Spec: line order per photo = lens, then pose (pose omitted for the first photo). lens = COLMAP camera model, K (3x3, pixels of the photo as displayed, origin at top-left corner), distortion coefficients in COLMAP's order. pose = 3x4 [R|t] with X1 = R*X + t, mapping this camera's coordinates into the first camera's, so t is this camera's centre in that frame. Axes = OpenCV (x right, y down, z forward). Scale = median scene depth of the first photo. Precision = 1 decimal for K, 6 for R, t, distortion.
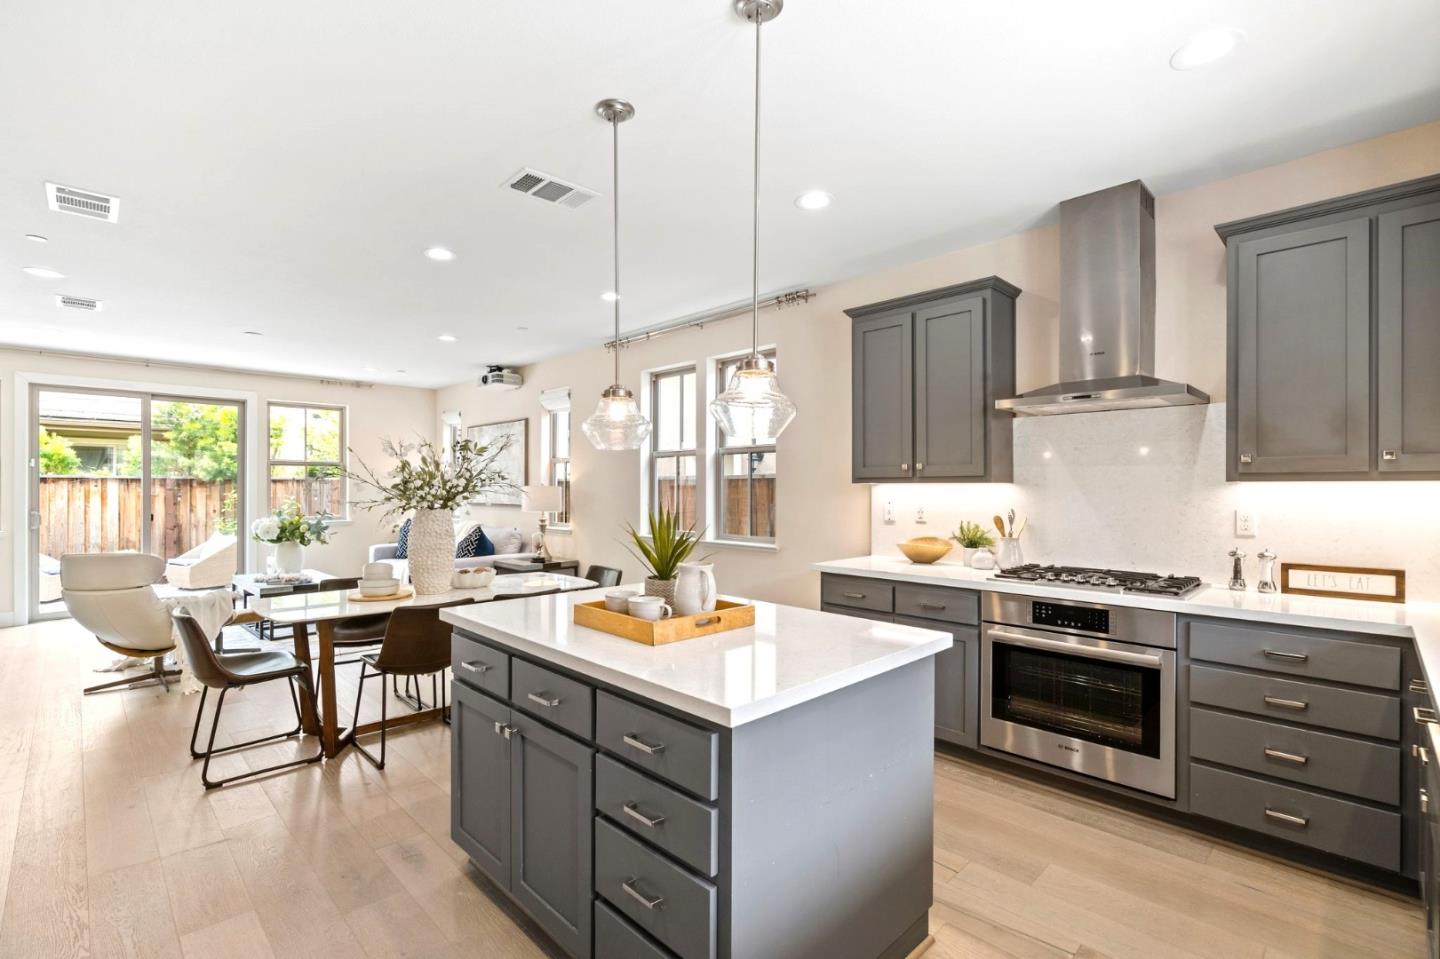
lens RADIAL K [[651.9, 0, 720.0], [0, 651.9, 479.5], [0, 0, 1]] dist [-0.001480, 0.000525]
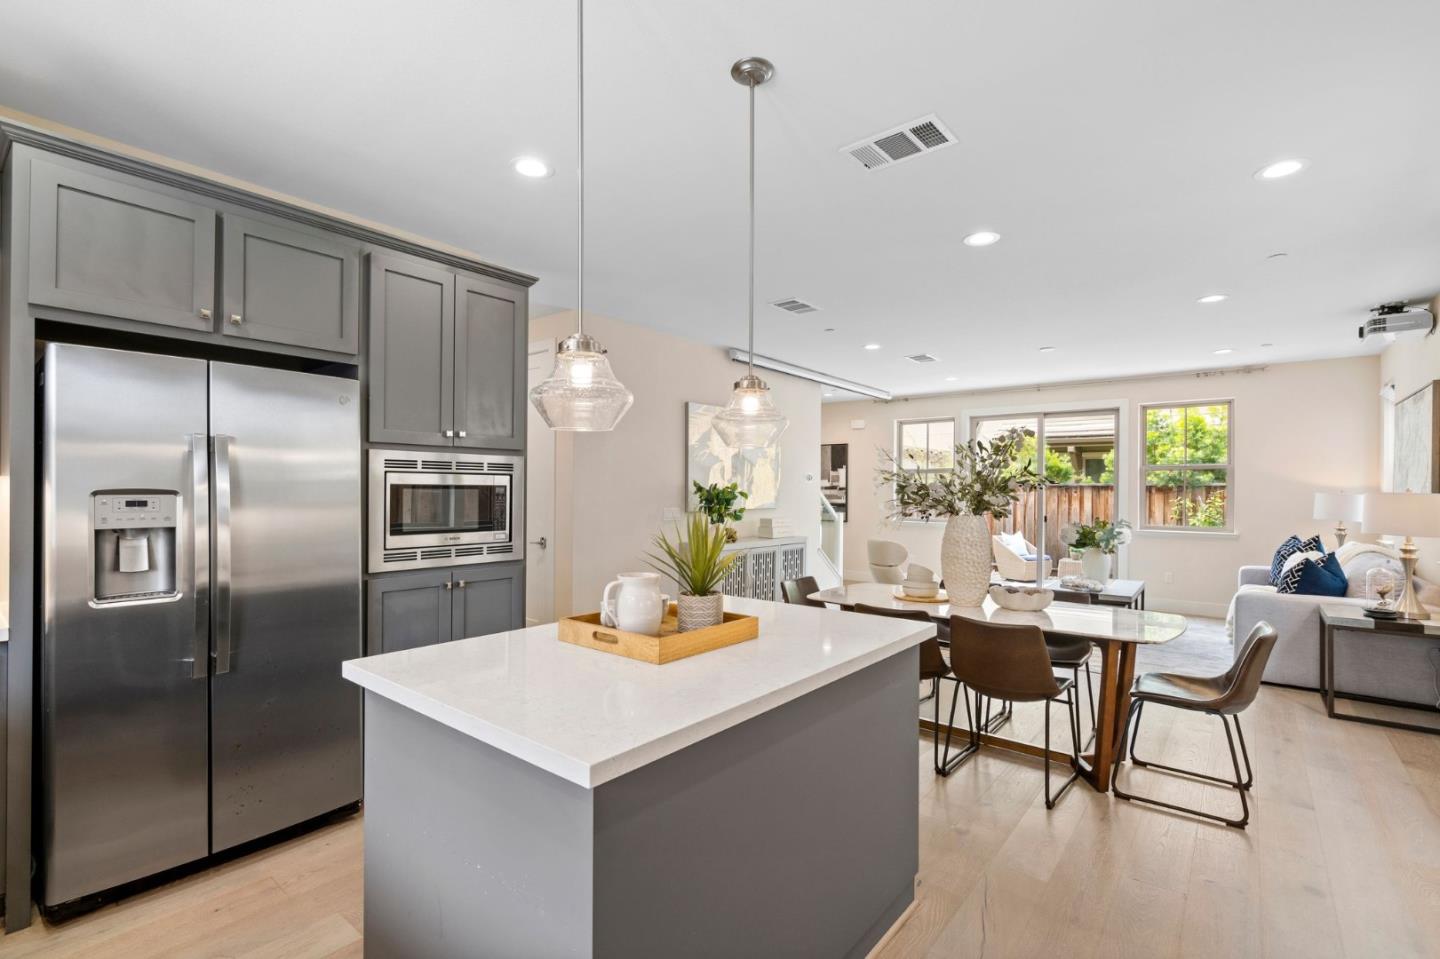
lens RADIAL K [[667.3, 0, 716.3], [0, 667.3, 488.2], [0, 0, 1]] dist [-0.002701, 0.000047]
pose [[0.111082, -0.004640, -0.993800, 0.250739], [0.007776, 0.999963, -0.003800, 0.002738], [0.993781, -0.007306, 0.111114, 0.287385]]
